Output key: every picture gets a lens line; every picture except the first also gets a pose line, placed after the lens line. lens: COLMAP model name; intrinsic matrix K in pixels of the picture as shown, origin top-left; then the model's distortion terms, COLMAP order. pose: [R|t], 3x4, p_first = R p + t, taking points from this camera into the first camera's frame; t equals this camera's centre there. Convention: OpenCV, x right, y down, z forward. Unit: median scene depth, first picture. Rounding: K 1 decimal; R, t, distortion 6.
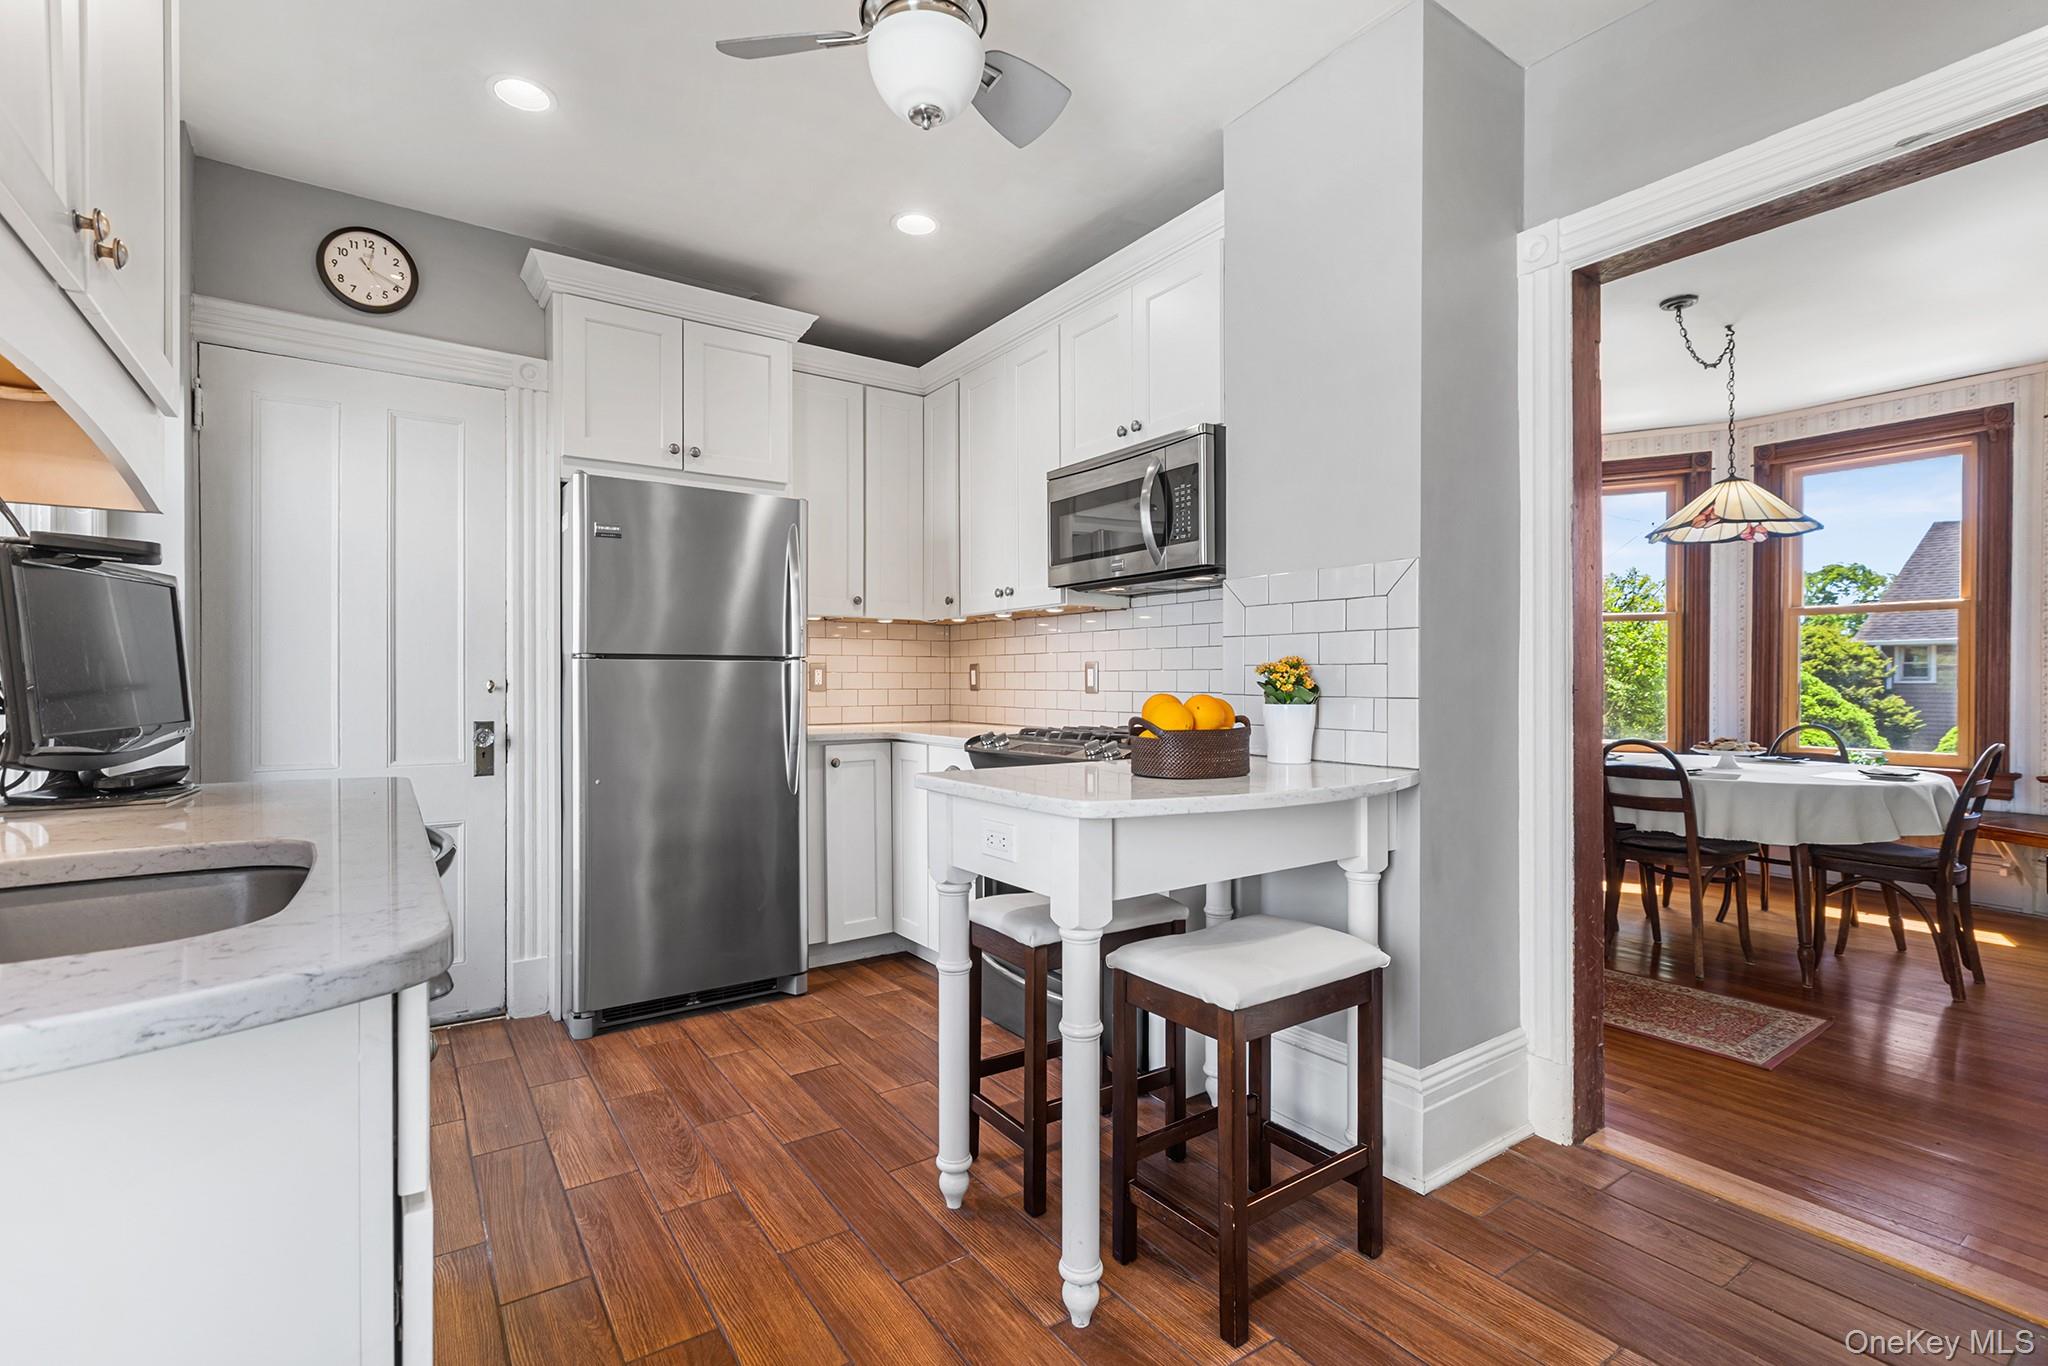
lens RADIAL K [[917.2, 0, 1015.5], [0, 917.2, 687.2], [0, 0, 1]] dist [-0.000244, -0.000166]
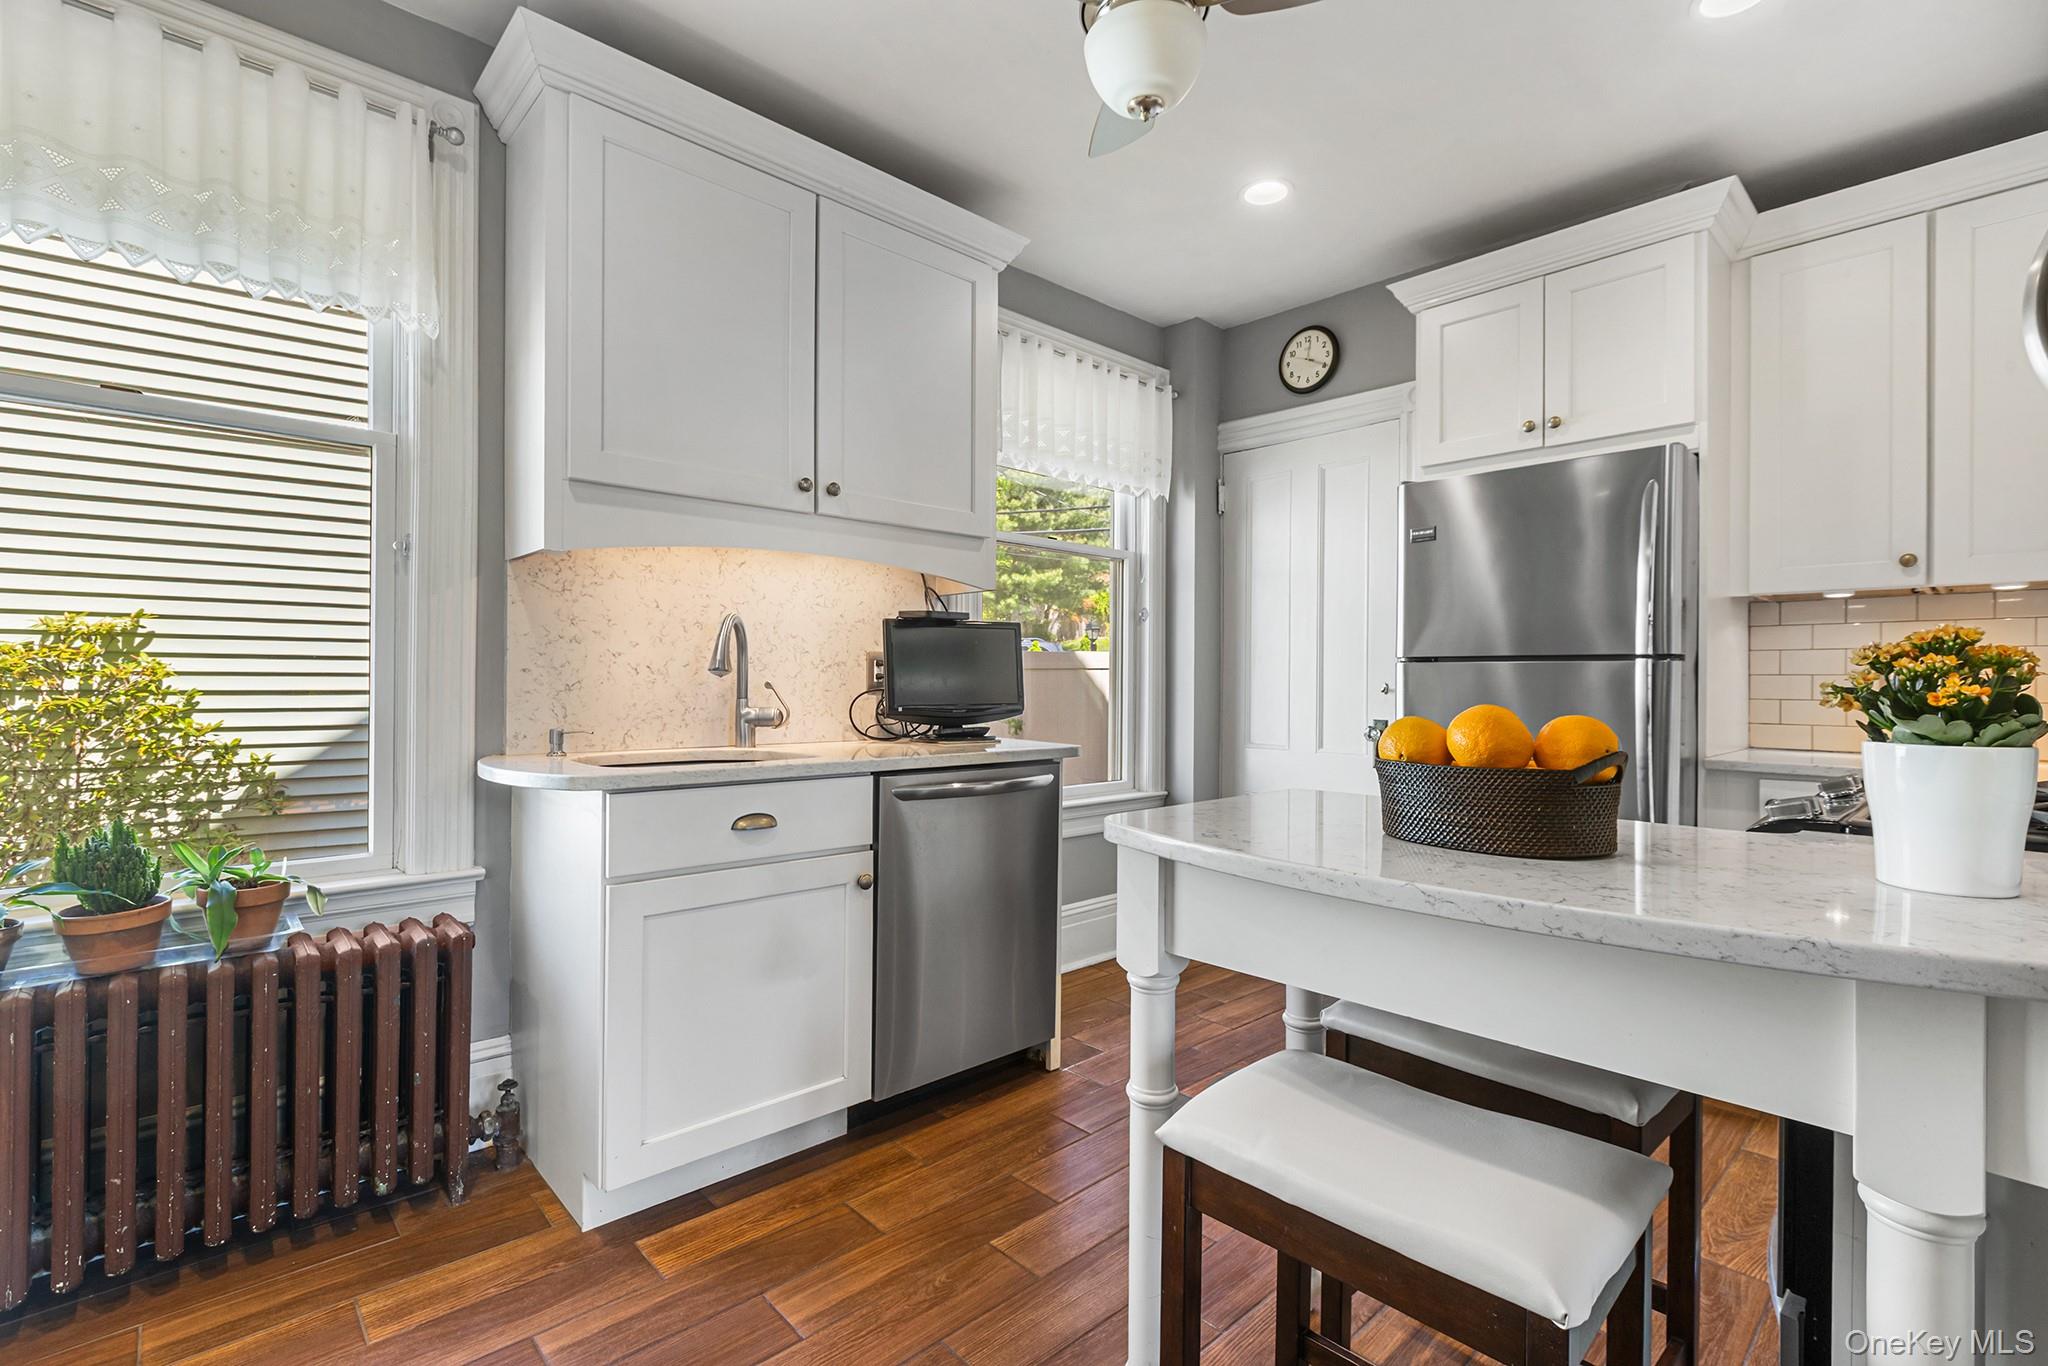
lens RADIAL K [[927.8, 0, 1018.1], [0, 927.8, 684.5], [0, 0, 1]] dist [0.000304, -0.000464]
pose [[0.153636, 0.001270, -0.988127, 0.485840], [-0.015828, 0.999874, -0.001176, 0.001334], [0.988001, 0.015821, 0.153637, 0.403408]]
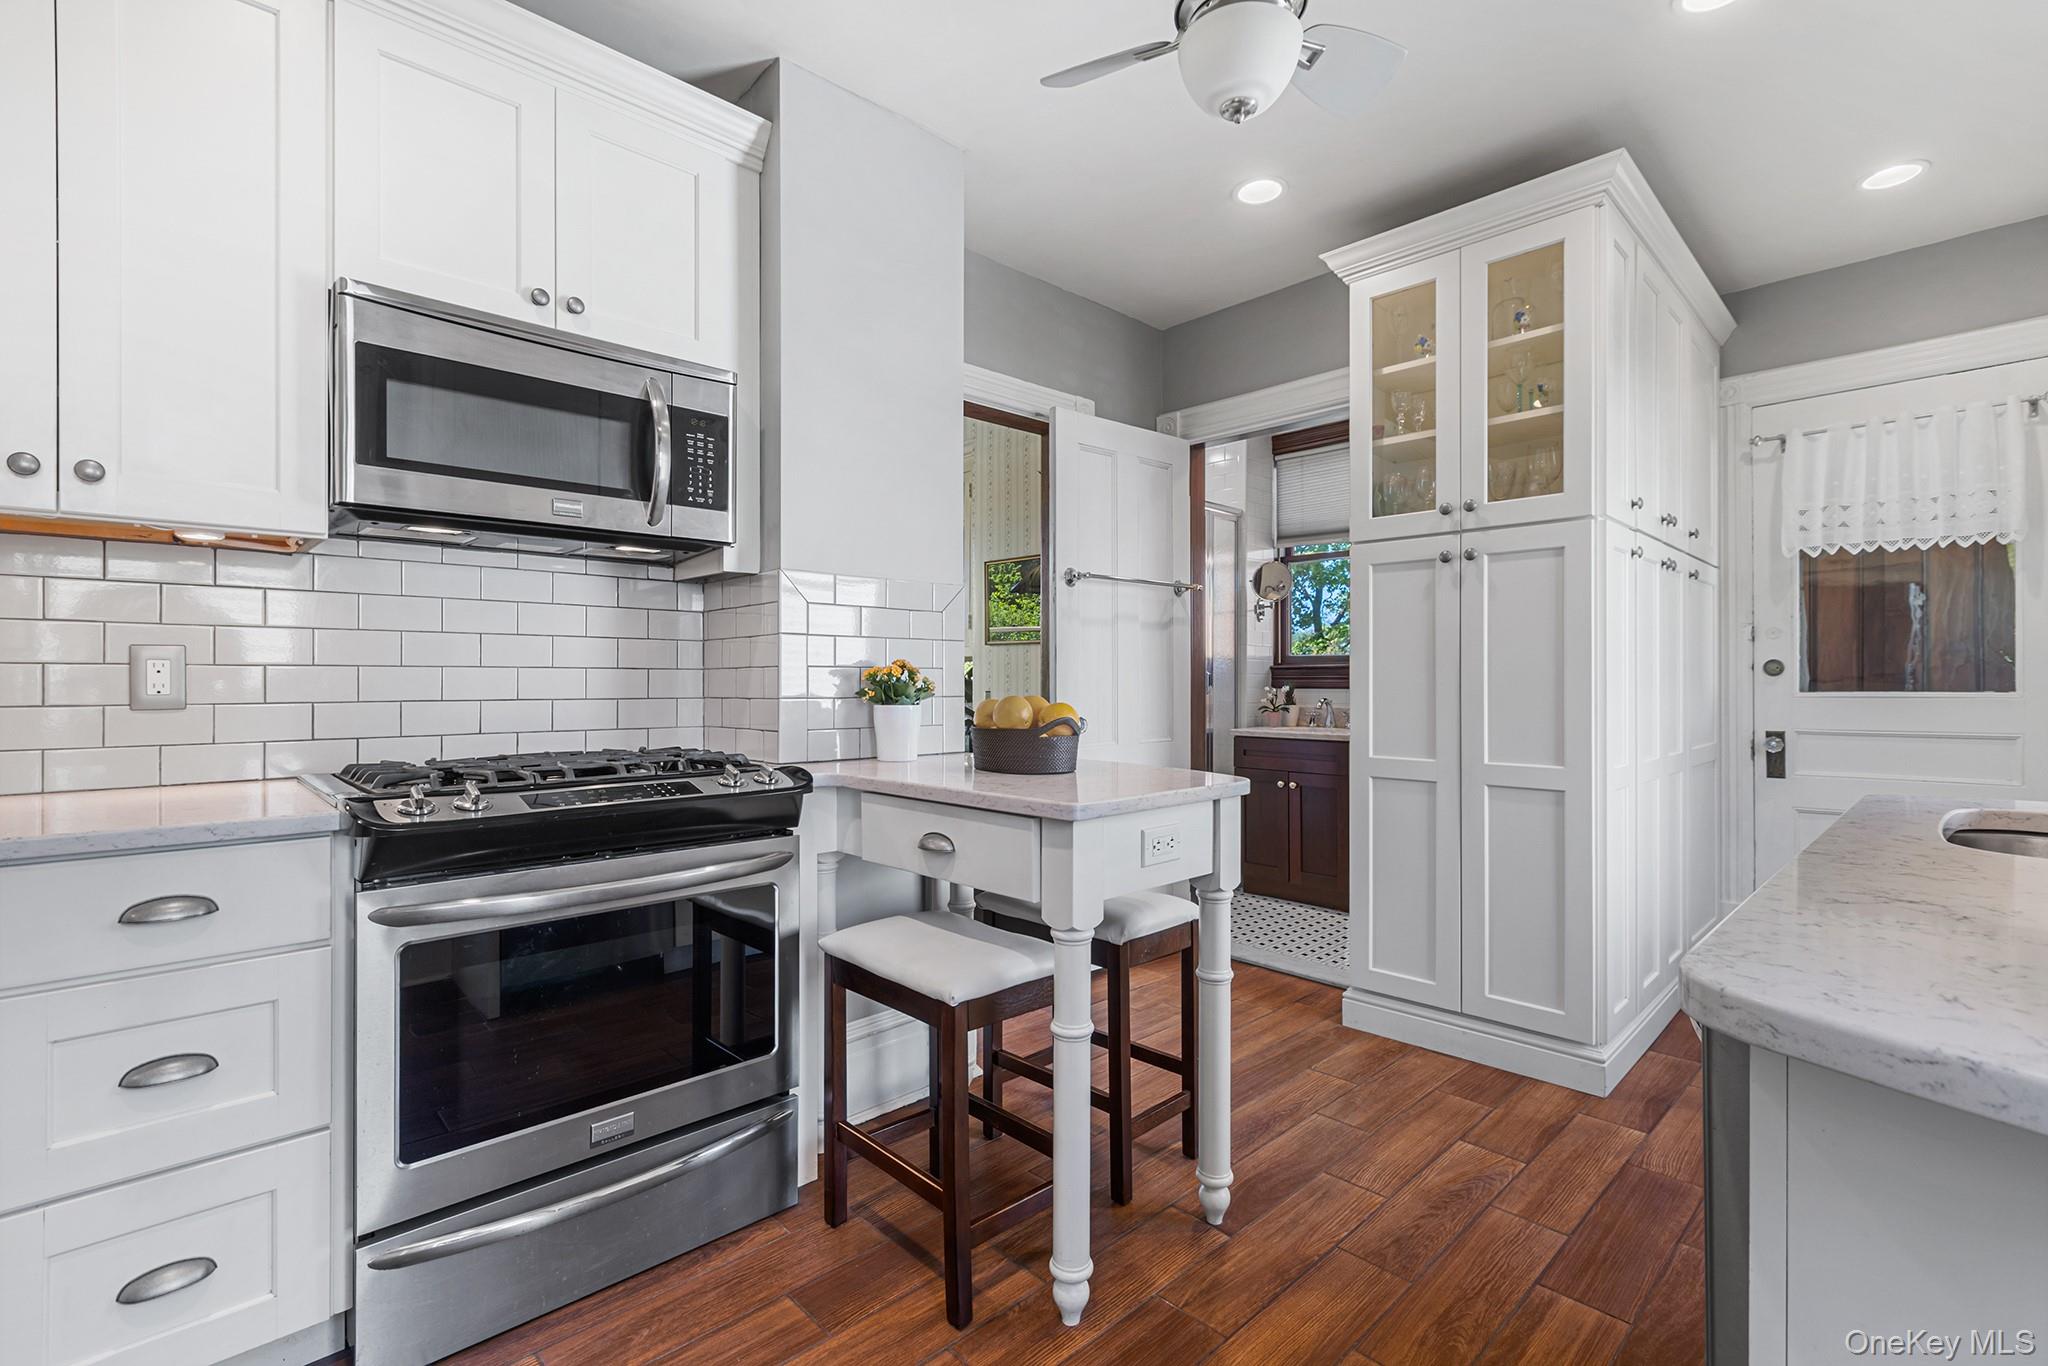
lens RADIAL K [[927.8, 0, 1018.1], [0, 927.8, 684.5], [0, 0, 1]] dist [0.000304, -0.000464]
pose [[-0.157056, 0.000855, 0.987589, -0.589948], [0.008460, 0.999964, 0.000480, -0.004279], [-0.987553, 0.008430, -0.157058, 0.783857]]
